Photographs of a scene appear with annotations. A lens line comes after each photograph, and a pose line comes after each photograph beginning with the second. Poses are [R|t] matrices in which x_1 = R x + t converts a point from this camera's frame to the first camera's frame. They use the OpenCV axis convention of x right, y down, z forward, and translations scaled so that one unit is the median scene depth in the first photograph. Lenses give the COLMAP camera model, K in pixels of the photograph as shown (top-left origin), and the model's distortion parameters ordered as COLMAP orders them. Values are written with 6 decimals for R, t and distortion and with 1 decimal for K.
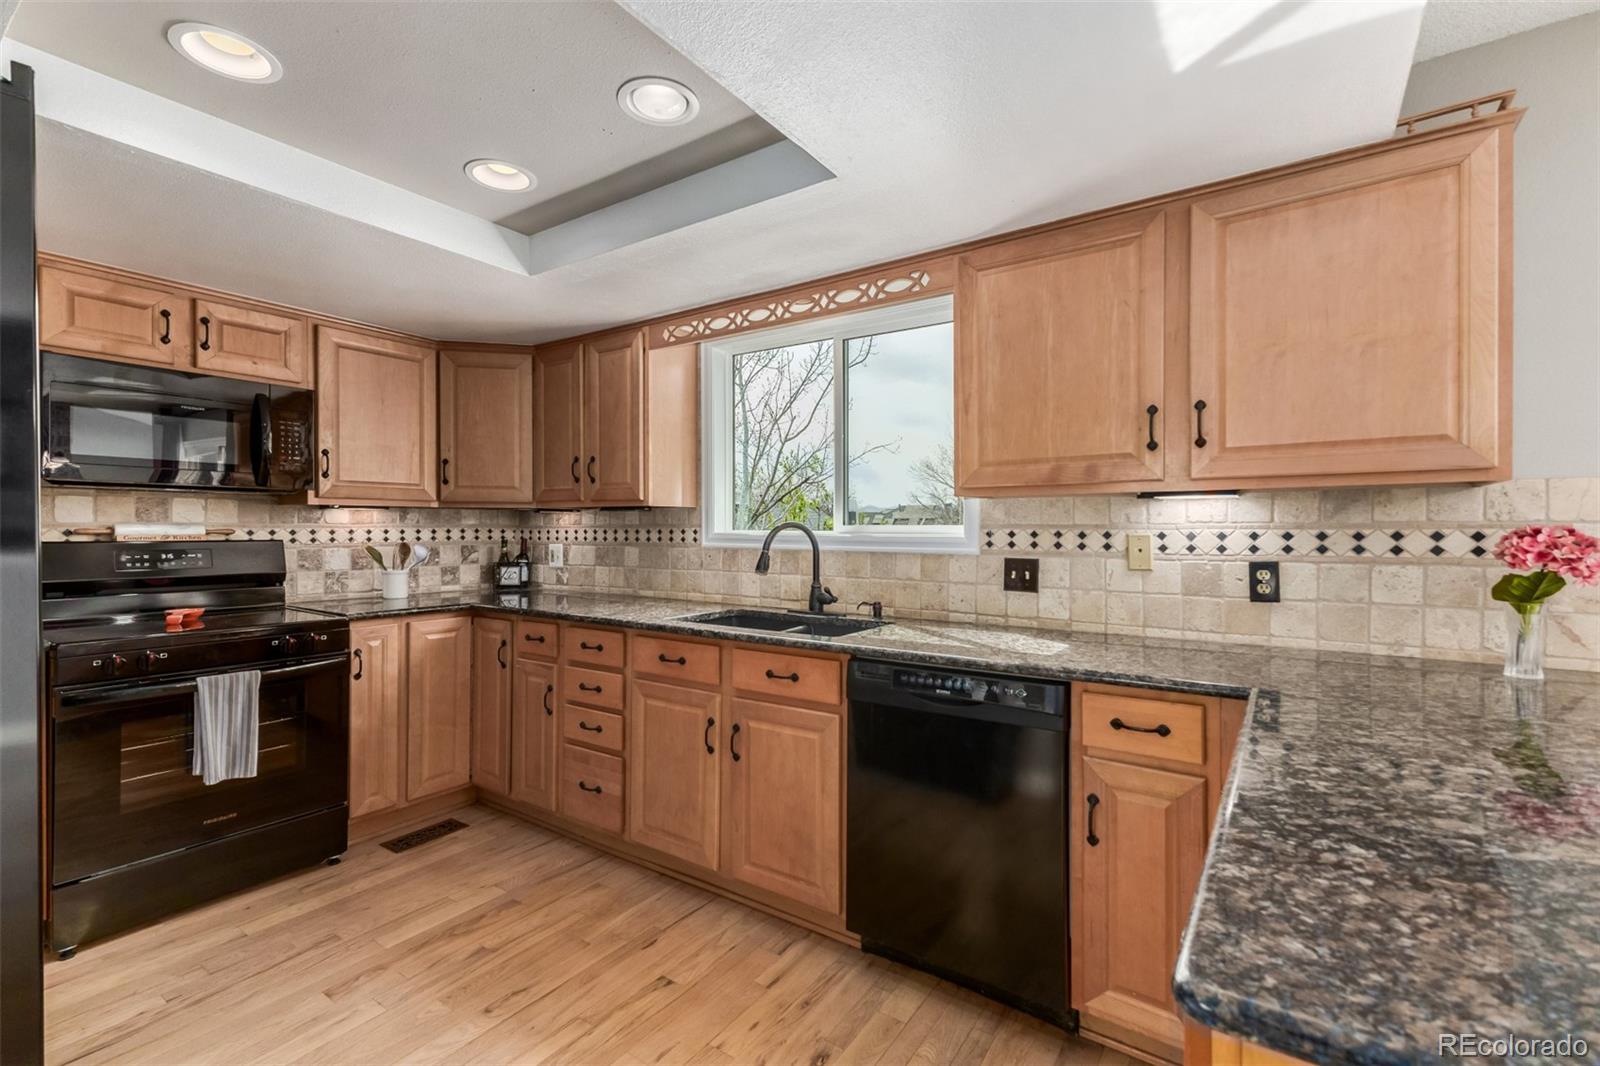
lens RADIAL K [[686.1, 0, 800.0], [0, 686.1, 533.0], [0, 0, 1]] dist [0.007095, -0.000274]
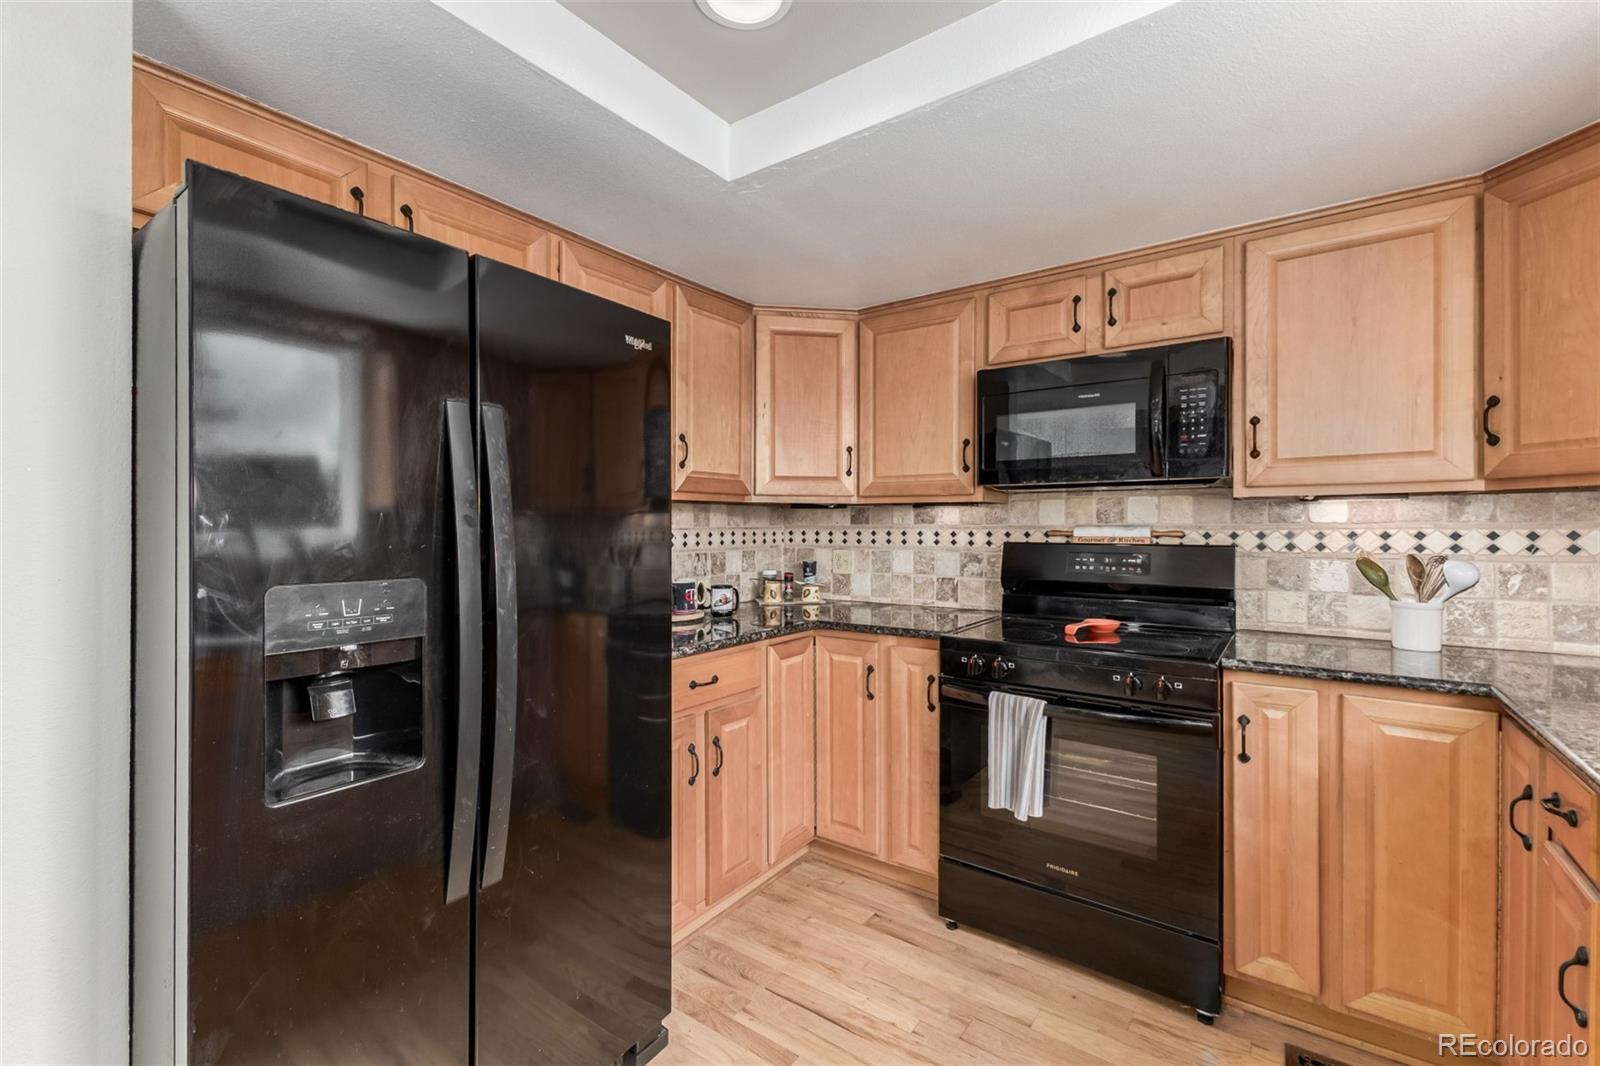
lens RADIAL K [[696.9, 0, 800.0], [0, 696.9, 533.0], [0, 0, 1]] dist [0.008616, -0.000157]
pose [[-0.022482, 0.006693, -0.999725, 0.026518], [-0.004563, 0.999966, 0.006798, -0.006864], [0.999737, 0.004715, -0.022451, 0.545704]]
